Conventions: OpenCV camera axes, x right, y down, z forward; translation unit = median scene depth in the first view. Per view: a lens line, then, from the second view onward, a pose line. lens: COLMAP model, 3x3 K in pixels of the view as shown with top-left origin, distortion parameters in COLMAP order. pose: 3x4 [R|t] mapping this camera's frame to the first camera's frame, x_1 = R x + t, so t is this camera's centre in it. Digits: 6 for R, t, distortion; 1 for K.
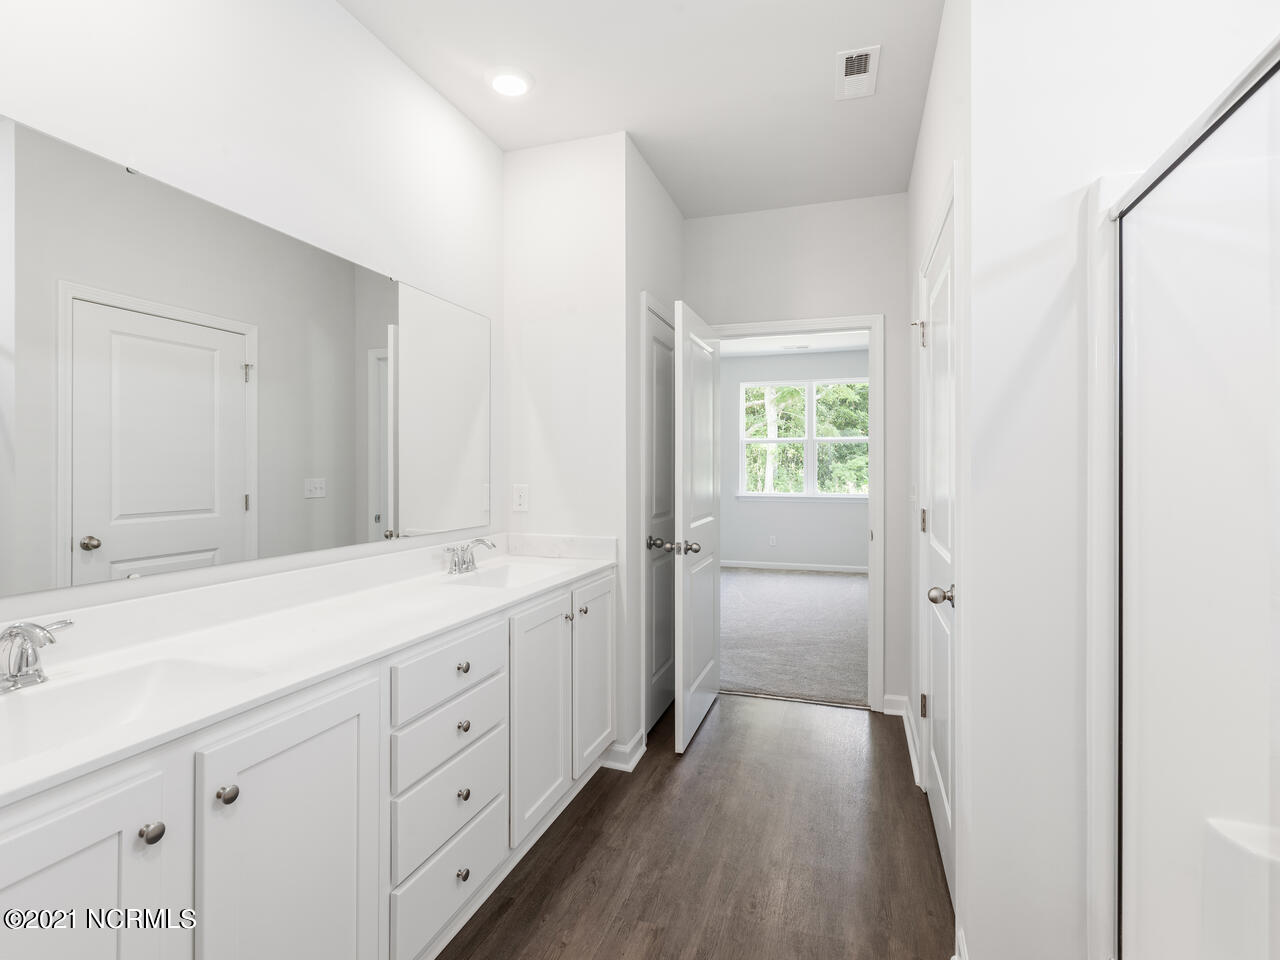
lens RADIAL K [[643.2, 0, 637.2], [0, 643.2, 474.5], [0, 0, 1]] dist [0.002128, 0.002361]
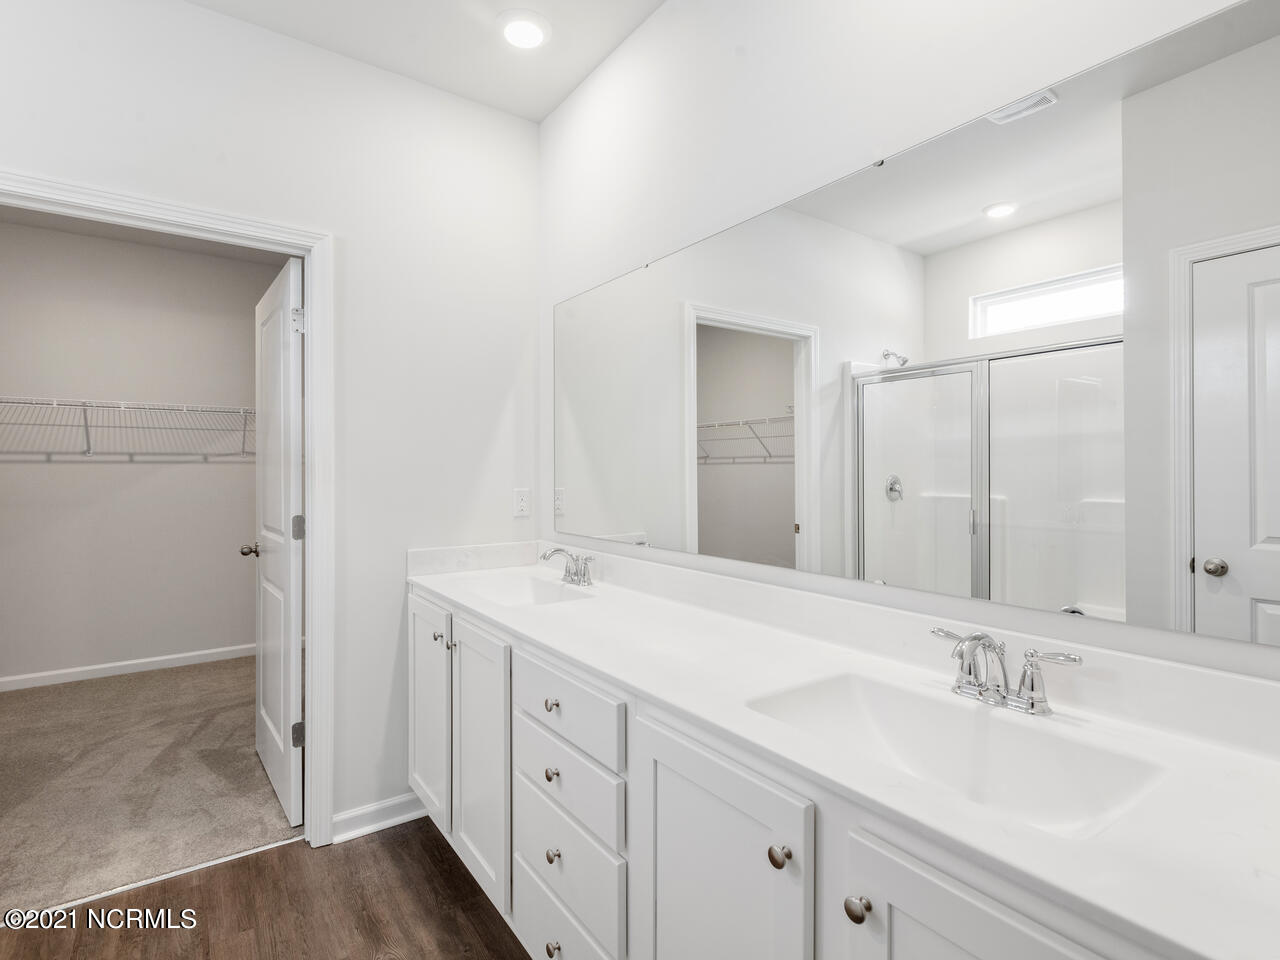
lens RADIAL K [[643.2, 0, 637.2], [0, 643.2, 474.5], [0, 0, 1]] dist [0.002128, 0.002361]
pose [[-0.596168, -0.006760, -0.802831, 0.197062], [-0.006241, 0.999973, -0.003786, 0.000697], [0.802835, 0.002754, -0.596194, 0.926595]]
